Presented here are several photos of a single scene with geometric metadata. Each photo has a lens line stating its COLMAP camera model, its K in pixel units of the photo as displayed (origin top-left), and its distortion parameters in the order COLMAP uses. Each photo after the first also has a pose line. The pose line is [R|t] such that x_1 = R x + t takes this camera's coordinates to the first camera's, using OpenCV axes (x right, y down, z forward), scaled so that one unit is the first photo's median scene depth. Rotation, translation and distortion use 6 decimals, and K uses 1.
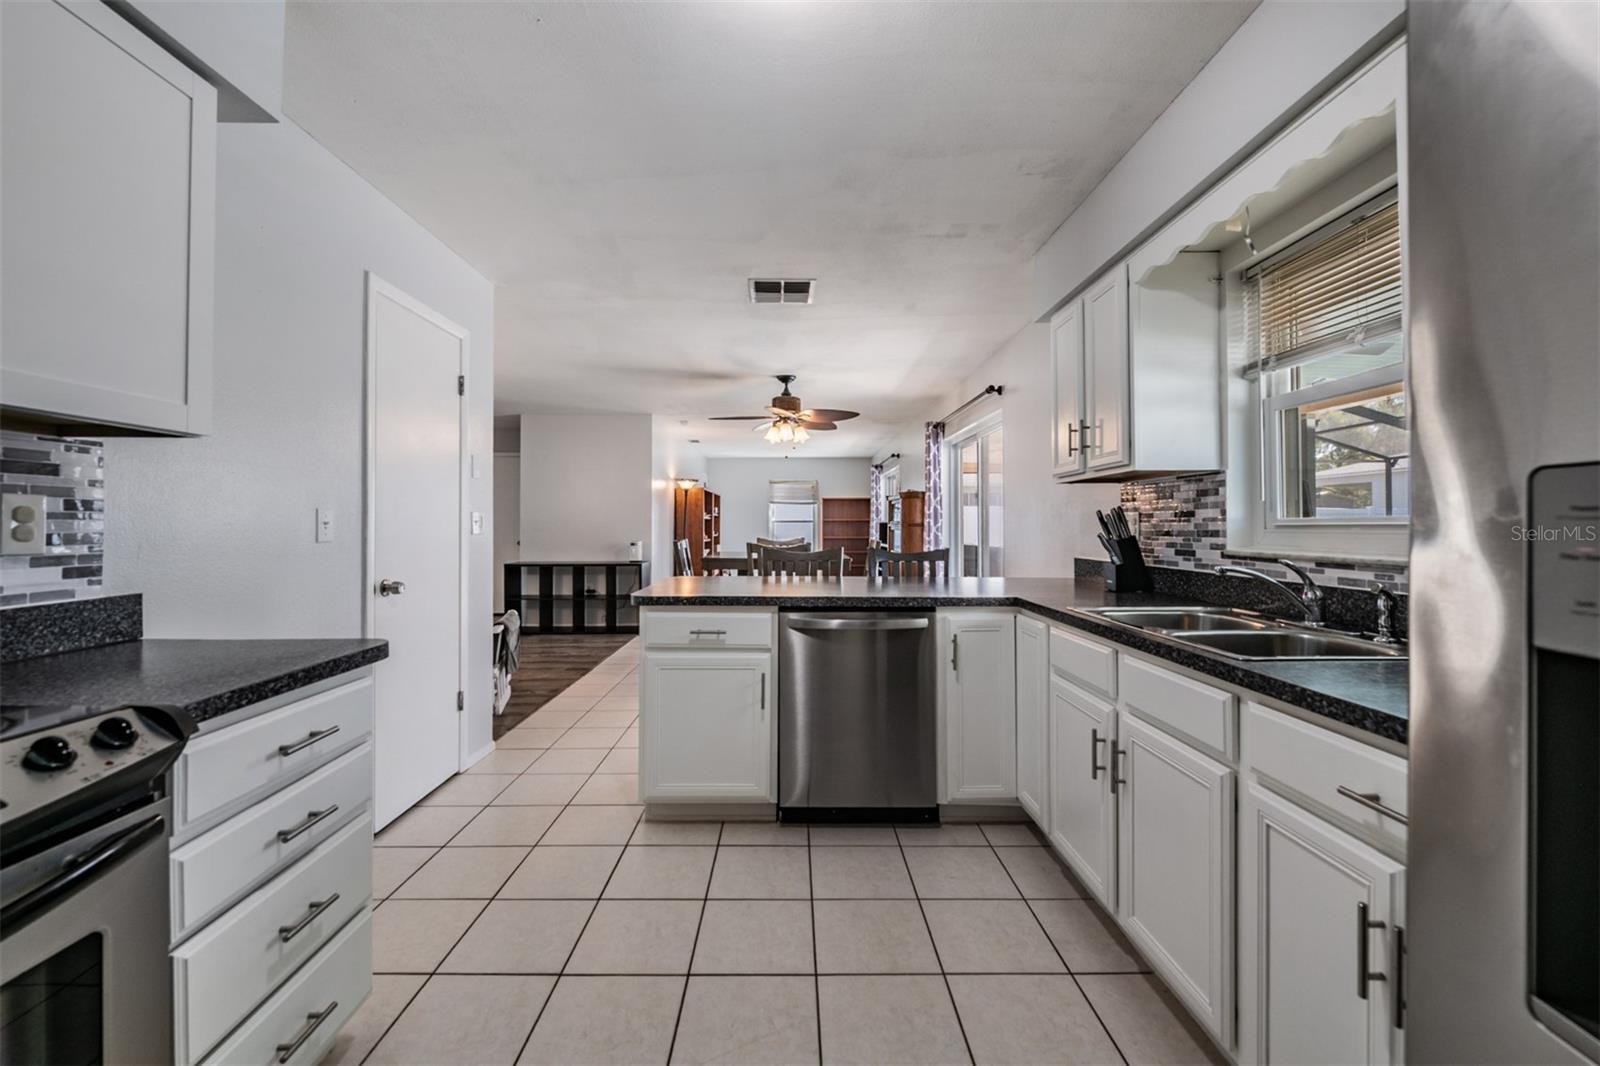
lens RADIAL K [[636.2, 0, 794.2], [0, 636.2, 523.0], [0, 0, 1]] dist [0.000212, -0.000045]
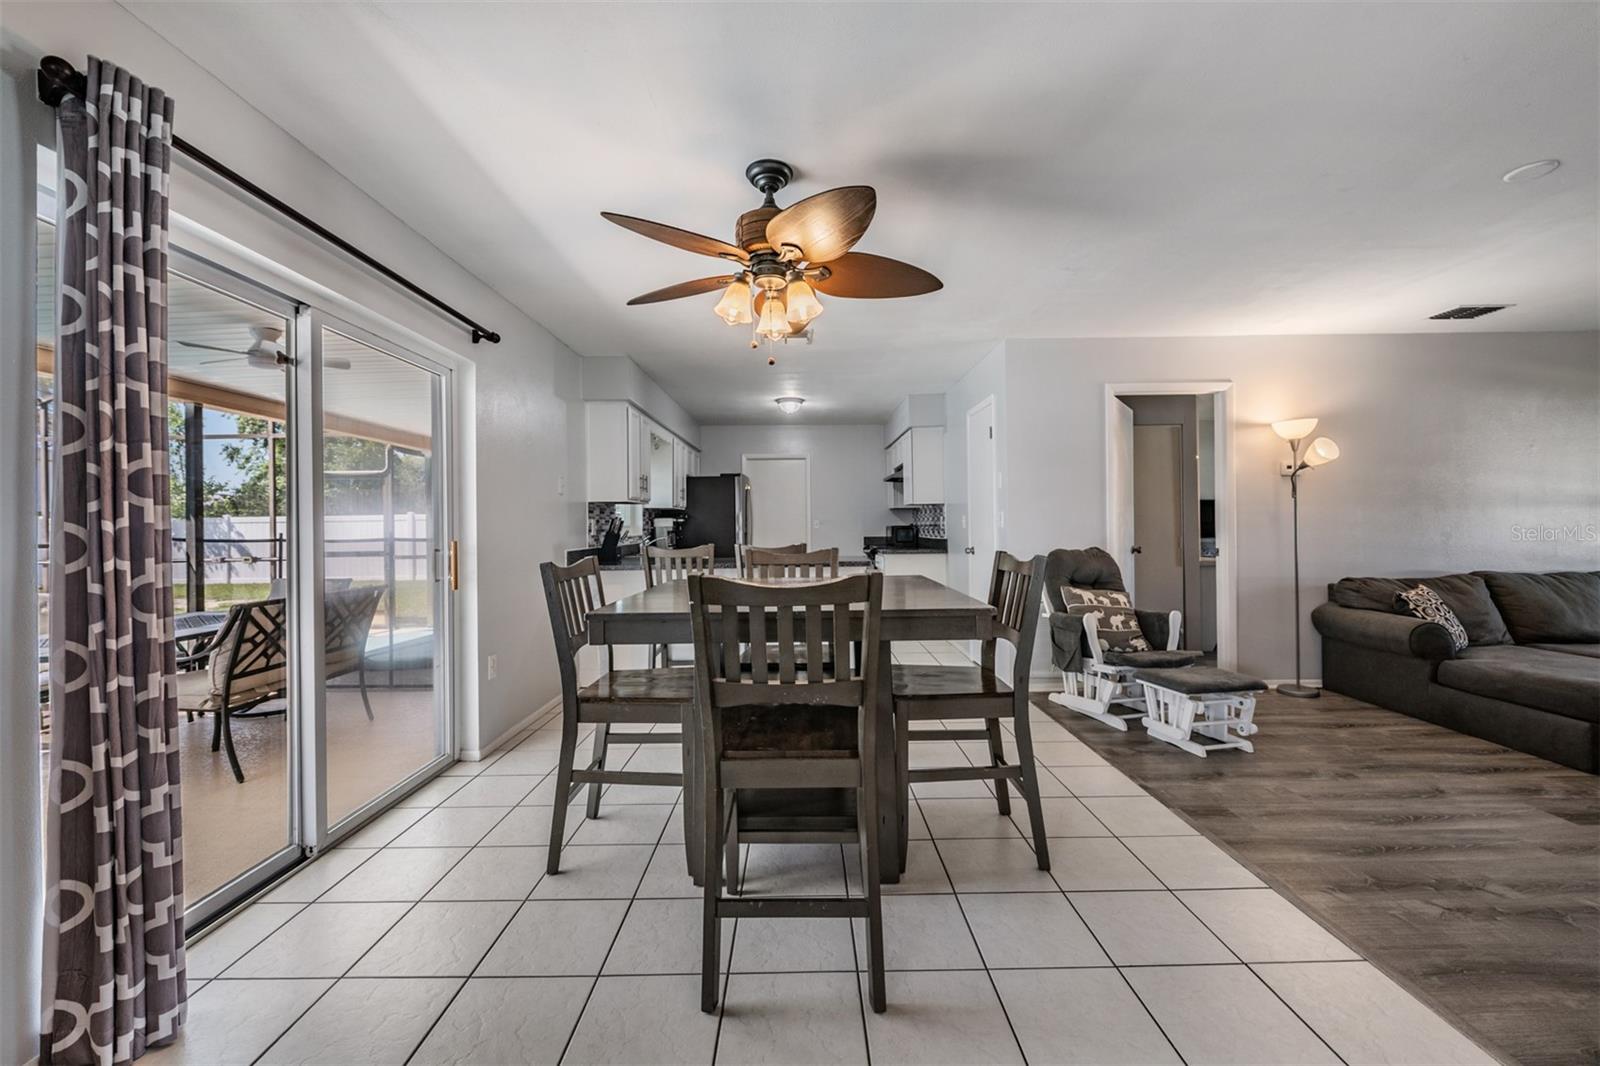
lens RADIAL K [[625.5, 0, 799.1], [0, 625.5, 525.3], [0, 0, 1]] dist [-0.001359, -0.002625]
pose [[-0.999874, 0.011766, 0.010688, -0.077930], [0.011734, 0.999927, -0.003012, 0.015439], [-0.010723, -0.002887, -0.999938, 3.311845]]
